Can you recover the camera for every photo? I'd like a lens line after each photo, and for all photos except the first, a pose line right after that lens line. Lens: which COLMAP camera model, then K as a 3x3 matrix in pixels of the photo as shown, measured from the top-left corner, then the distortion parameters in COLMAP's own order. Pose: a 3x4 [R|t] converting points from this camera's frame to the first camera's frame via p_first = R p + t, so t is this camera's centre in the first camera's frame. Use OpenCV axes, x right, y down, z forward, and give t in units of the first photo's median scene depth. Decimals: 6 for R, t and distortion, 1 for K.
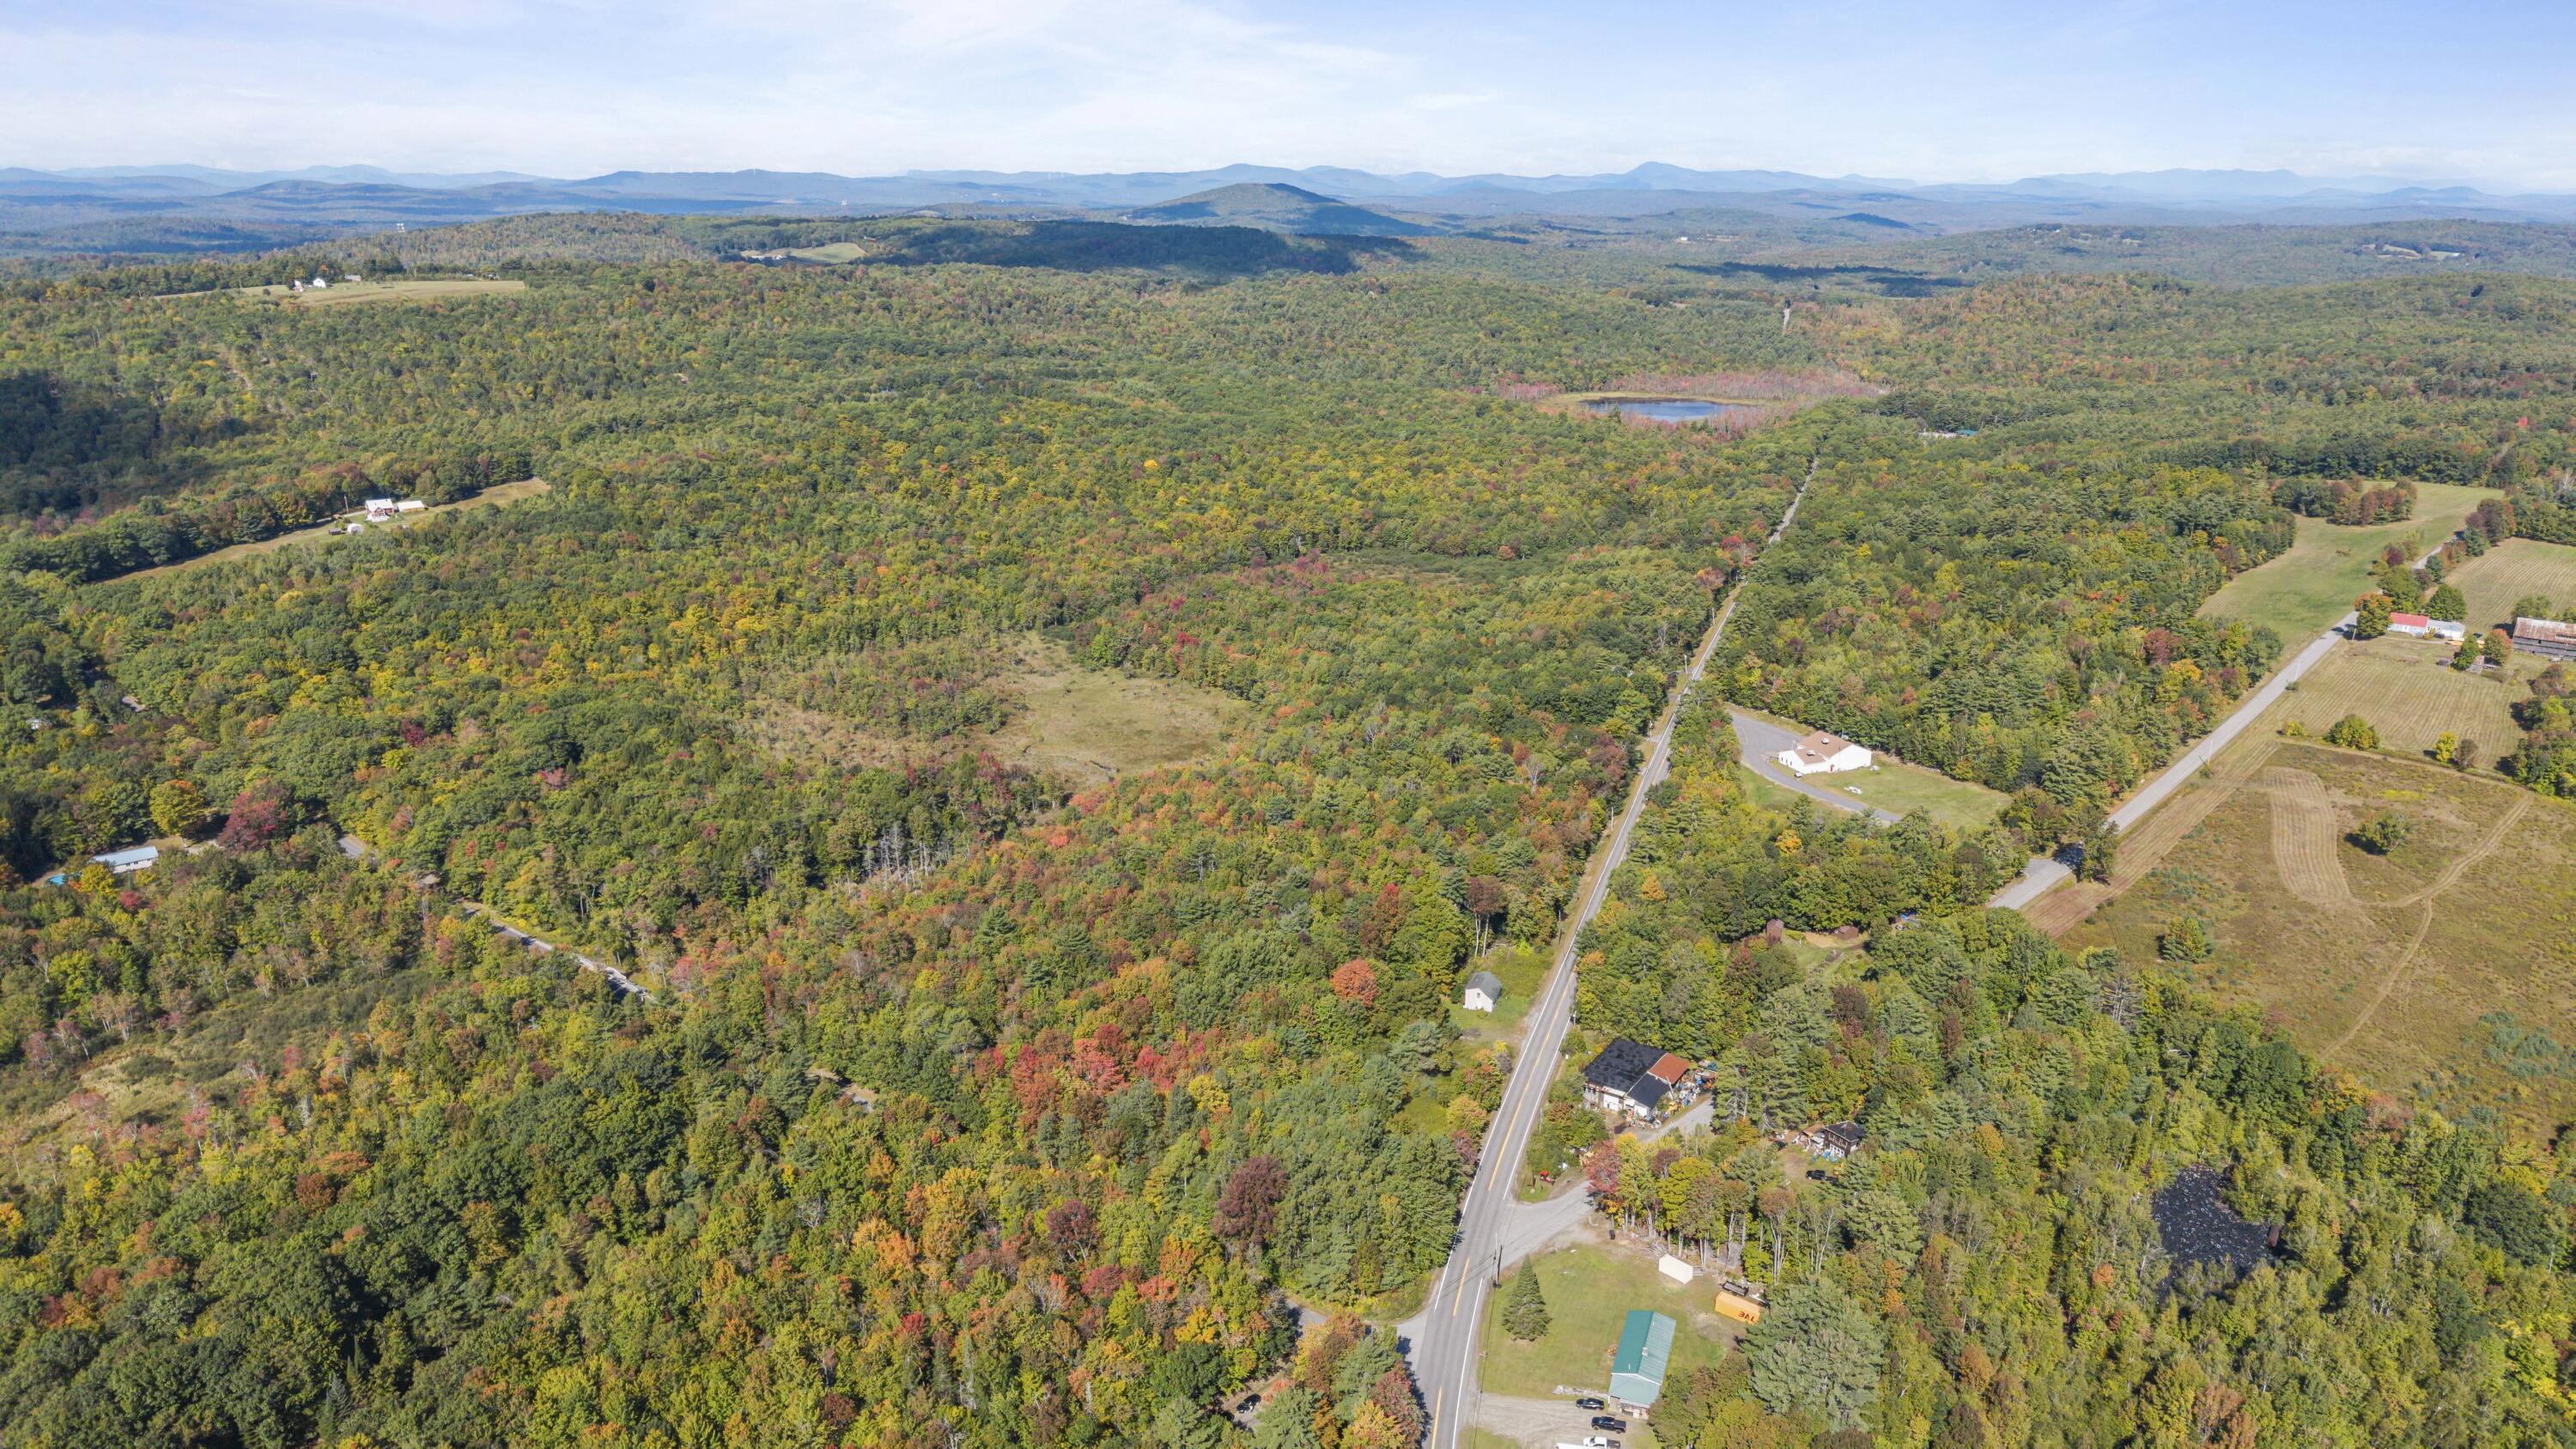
lens RADIAL K [[1711.7, 0, 1288.0], [0, 1711.7, 724.5], [0, 0, 1]] dist [0.069222, -0.000809]
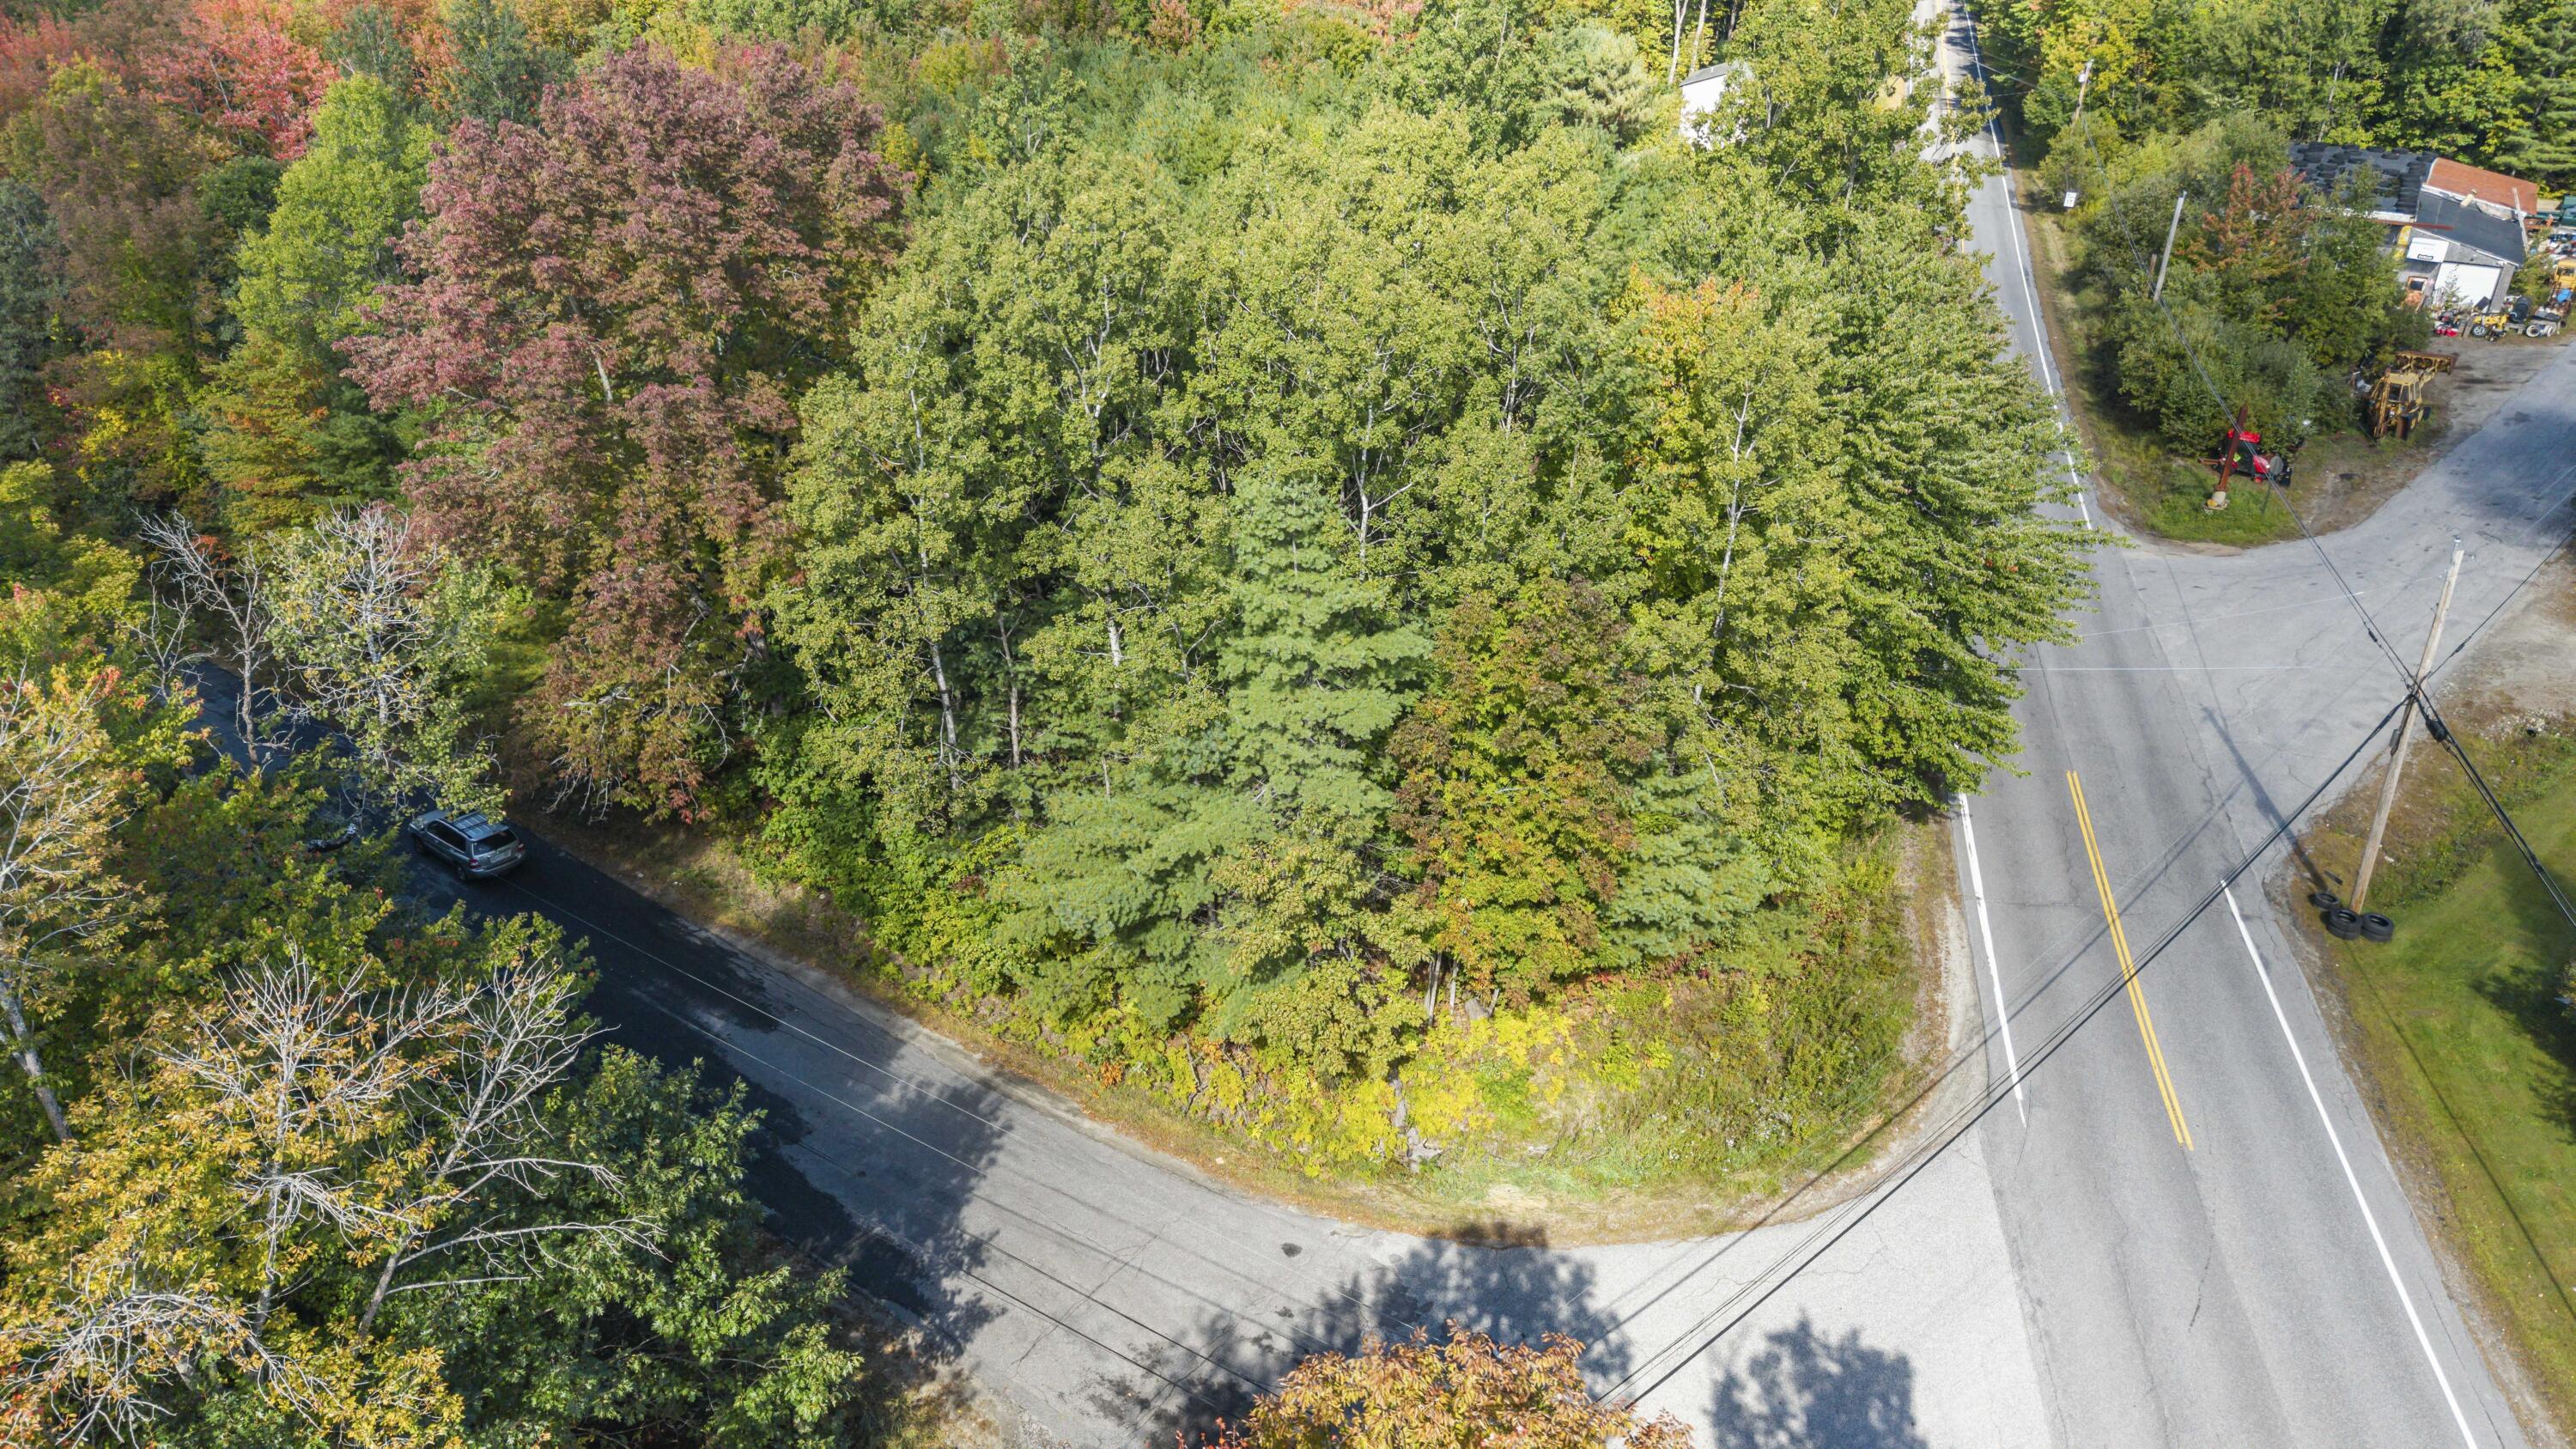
lens RADIAL K [[1742.2, 0, 1298.5], [0, 1742.2, 731.0], [0, 0, 1]] dist [0.002062, -0.001518]
pose [[0.999507, -0.011721, 0.029118, 0.019916], [0.006288, 0.983626, 0.180111, 0.216898], [-0.030753, -0.179839, 0.983215, 0.661362]]
